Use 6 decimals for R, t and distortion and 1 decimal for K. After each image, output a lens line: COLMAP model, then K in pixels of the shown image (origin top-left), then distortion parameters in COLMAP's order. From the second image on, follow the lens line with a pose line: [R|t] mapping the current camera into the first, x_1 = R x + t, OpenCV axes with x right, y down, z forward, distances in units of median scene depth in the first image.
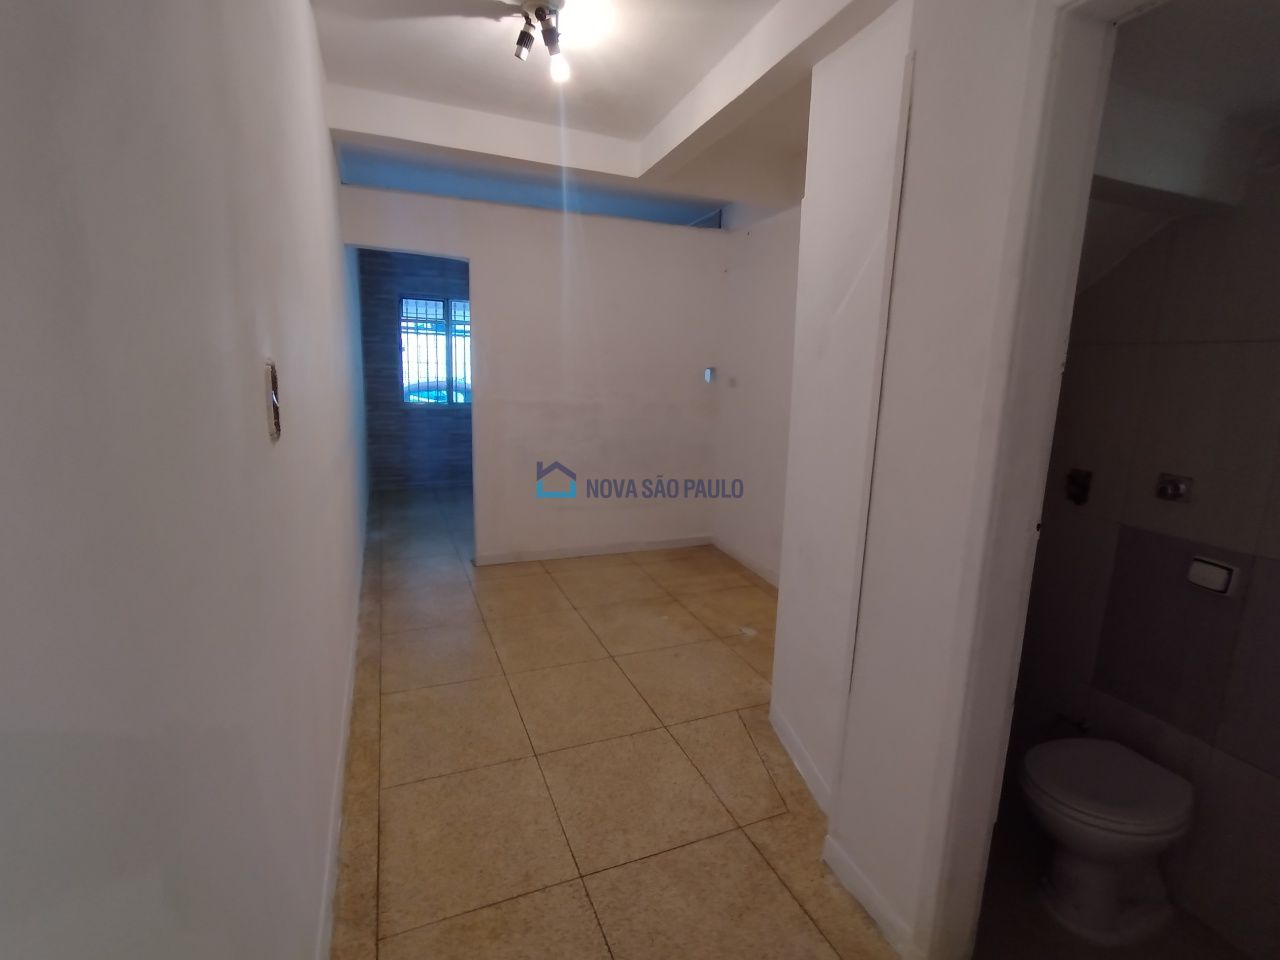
lens RADIAL K [[609.3, 0, 640.0], [0, 609.3, 480.0], [0, 0, 1]] dist [0.000265, 0.000027]
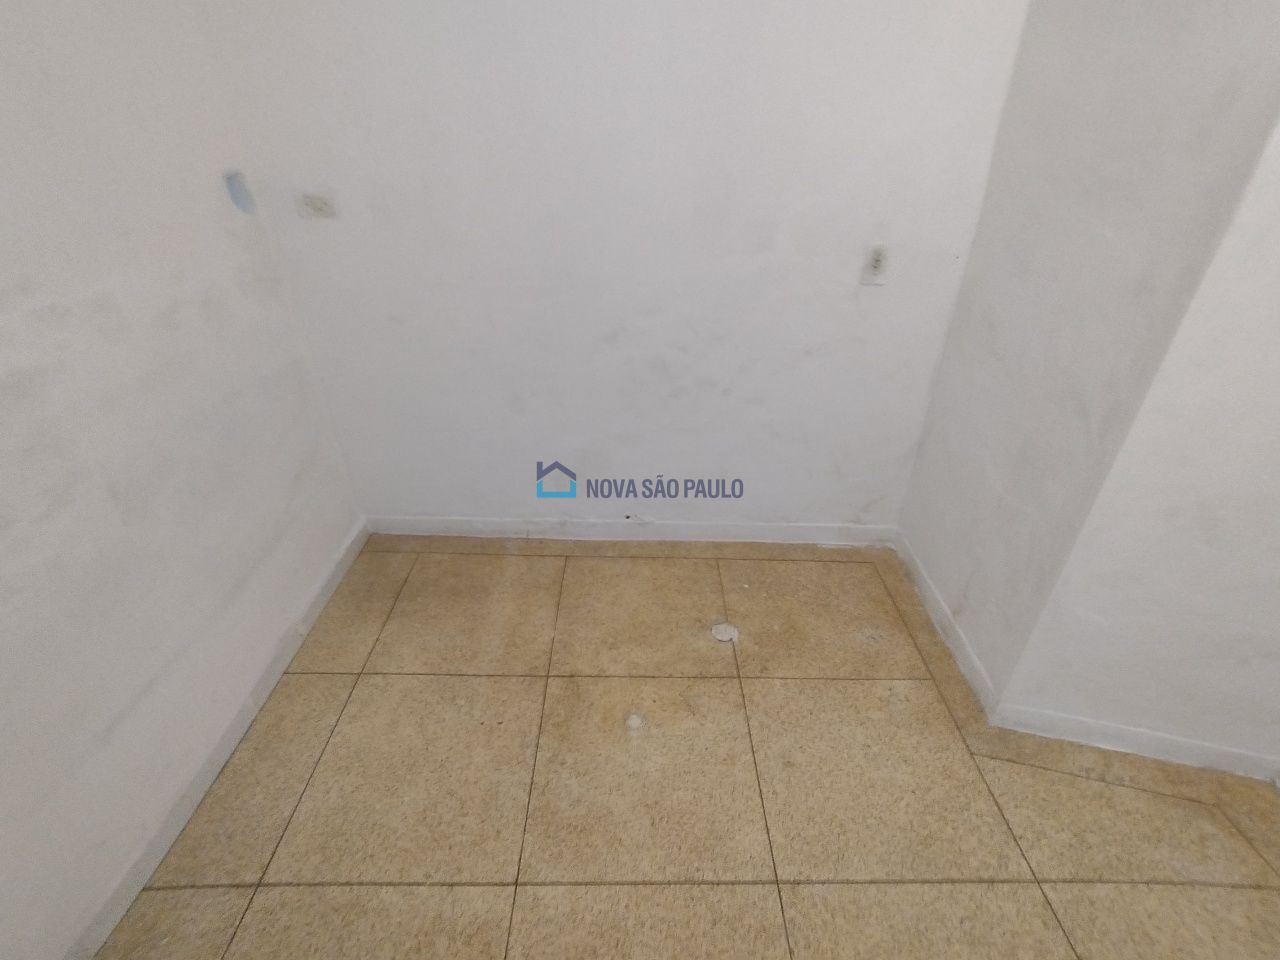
lens RADIAL K [[638.4, 0, 640.0], [0, 638.4, 480.0], [0, 0, 1]] dist [0.001889, 0.000458]
pose [[0.390467, -0.503241, 0.770898, -0.286049], [0.206916, 0.863920, 0.459160, -0.209896], [-0.897063, -0.019775, 0.441461, 0.806742]]
